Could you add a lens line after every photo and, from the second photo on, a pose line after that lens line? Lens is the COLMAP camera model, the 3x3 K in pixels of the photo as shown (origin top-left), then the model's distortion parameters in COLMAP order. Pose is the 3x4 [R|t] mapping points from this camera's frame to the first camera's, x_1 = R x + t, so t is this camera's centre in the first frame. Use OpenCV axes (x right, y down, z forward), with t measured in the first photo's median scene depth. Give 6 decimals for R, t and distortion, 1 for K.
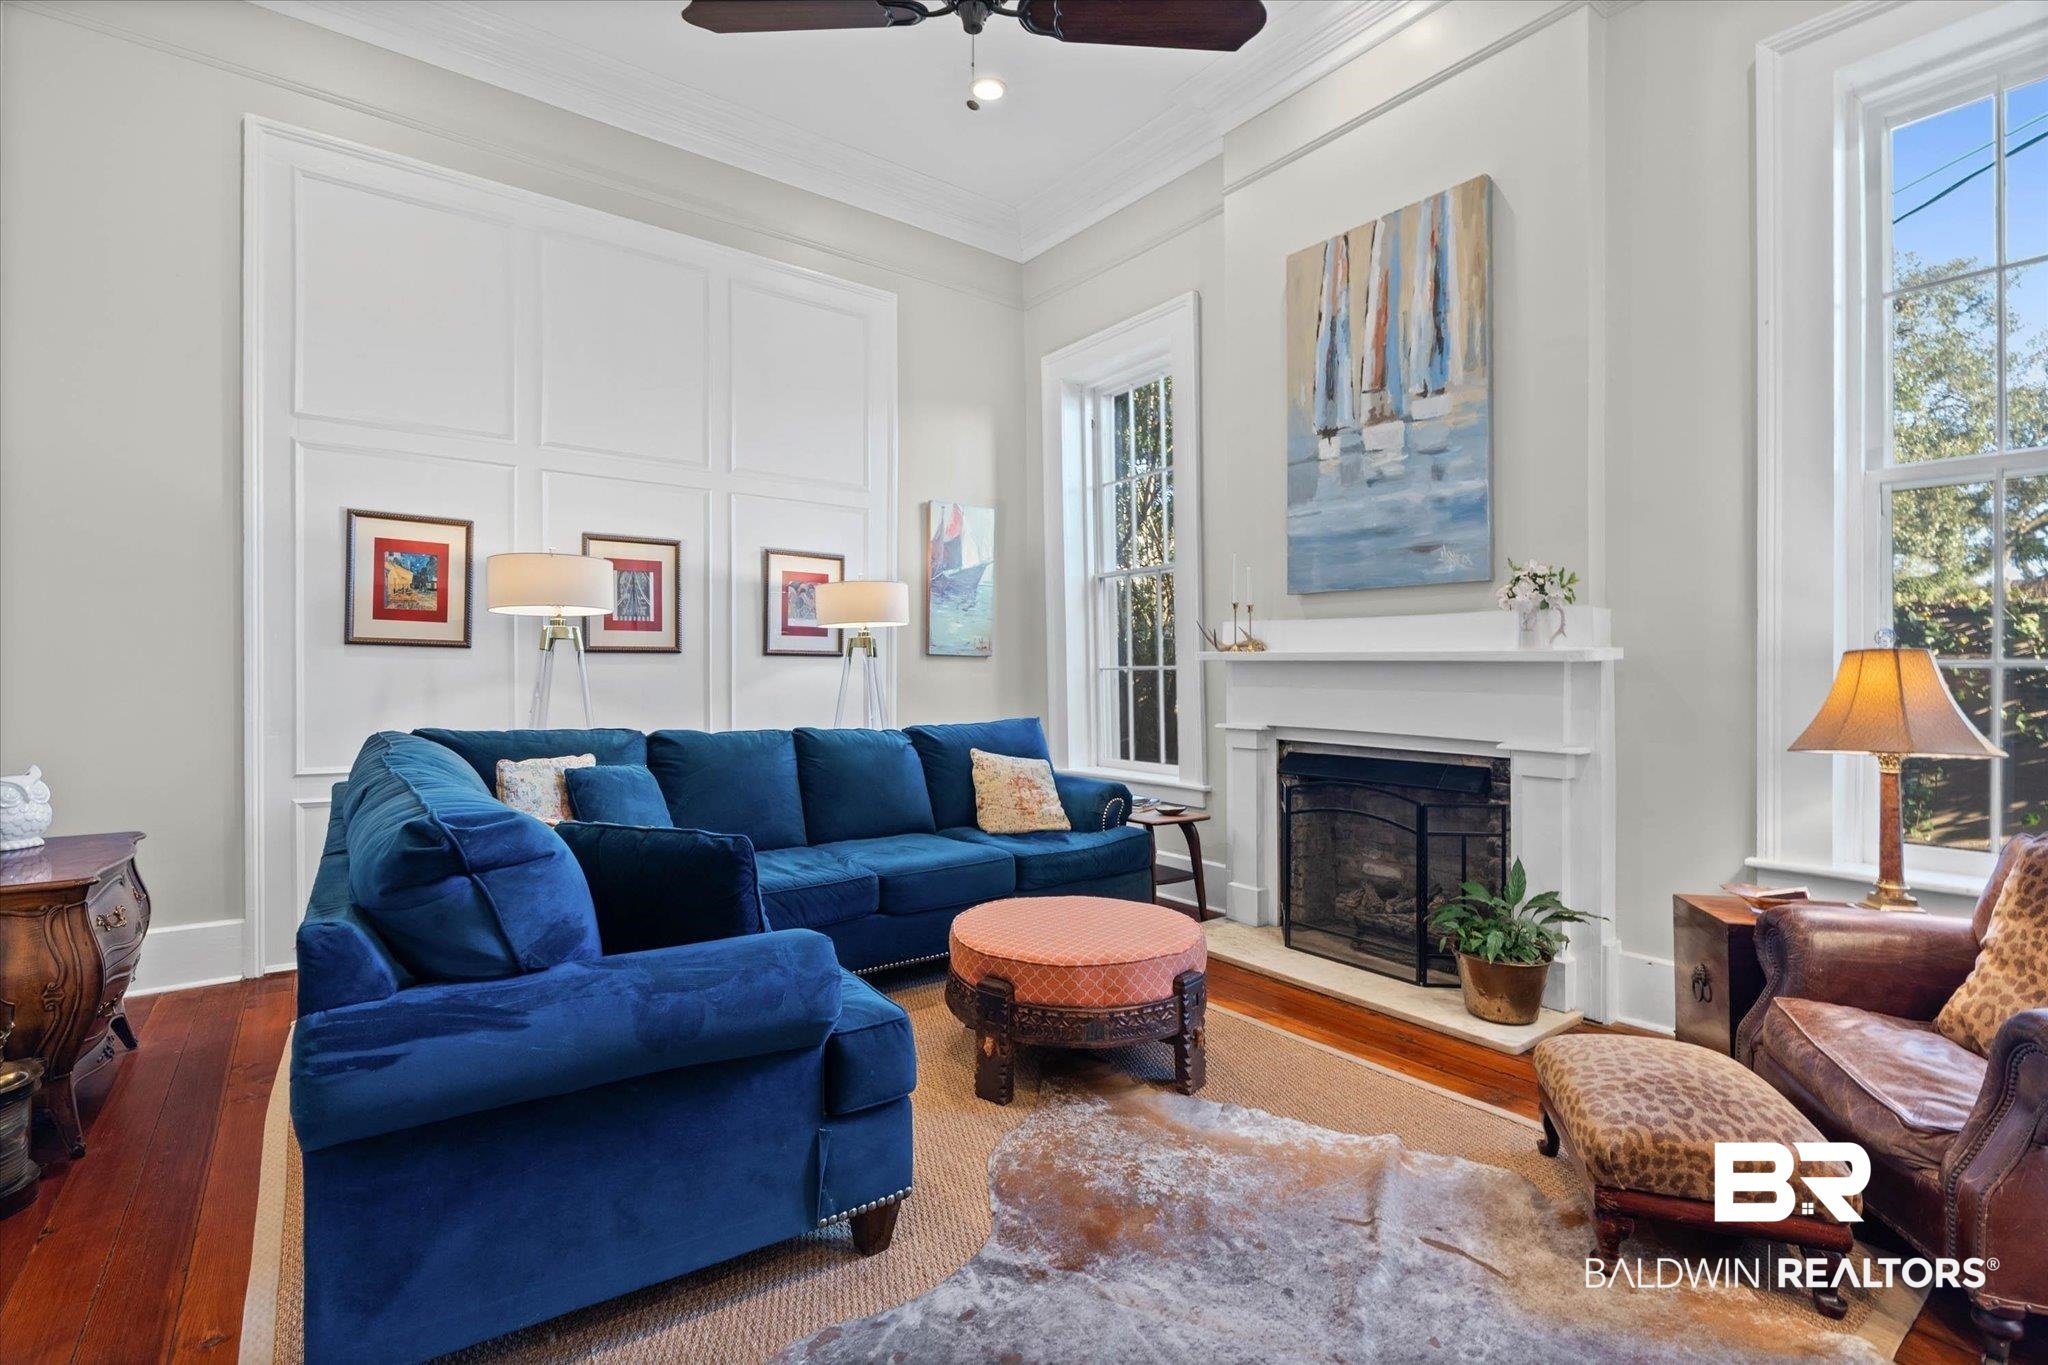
lens RADIAL K [[938.9, 0, 1031.4], [0, 938.9, 682.7], [0, 0, 1]] dist [-0.002983, 0.000536]
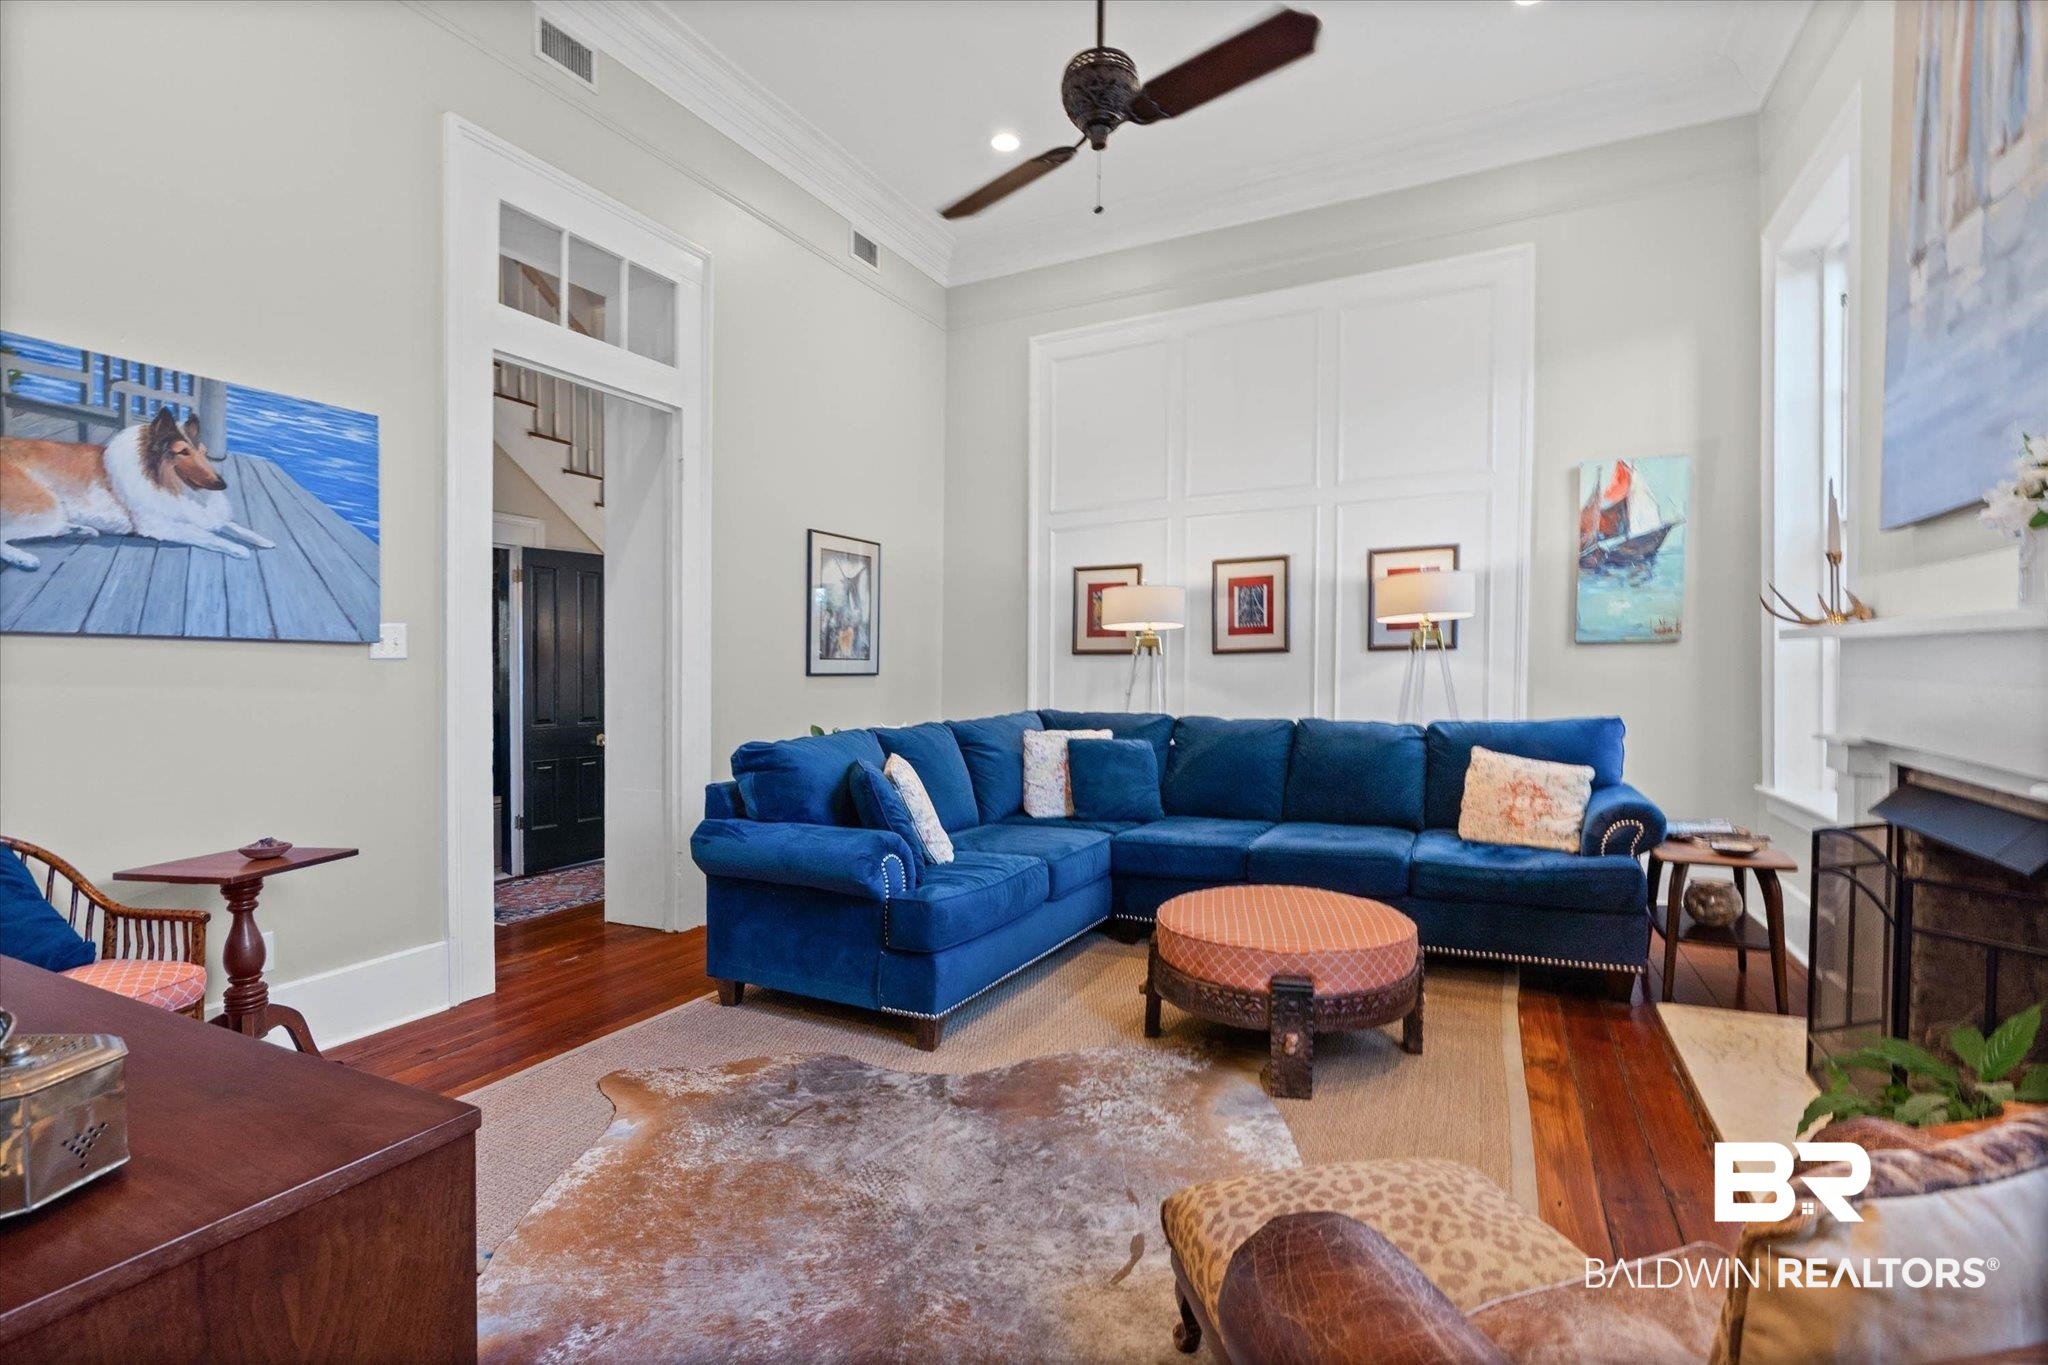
lens RADIAL K [[938.9, 0, 1034.8], [0, 938.9, 688.8], [0, 0, 1]] dist [-0.002983, 0.000536]
pose [[0.455159, 0.004414, -0.890399, 0.596199], [0.009797, 0.999902, 0.009965, -0.000020], [0.890356, -0.013259, 0.455072, 0.215695]]
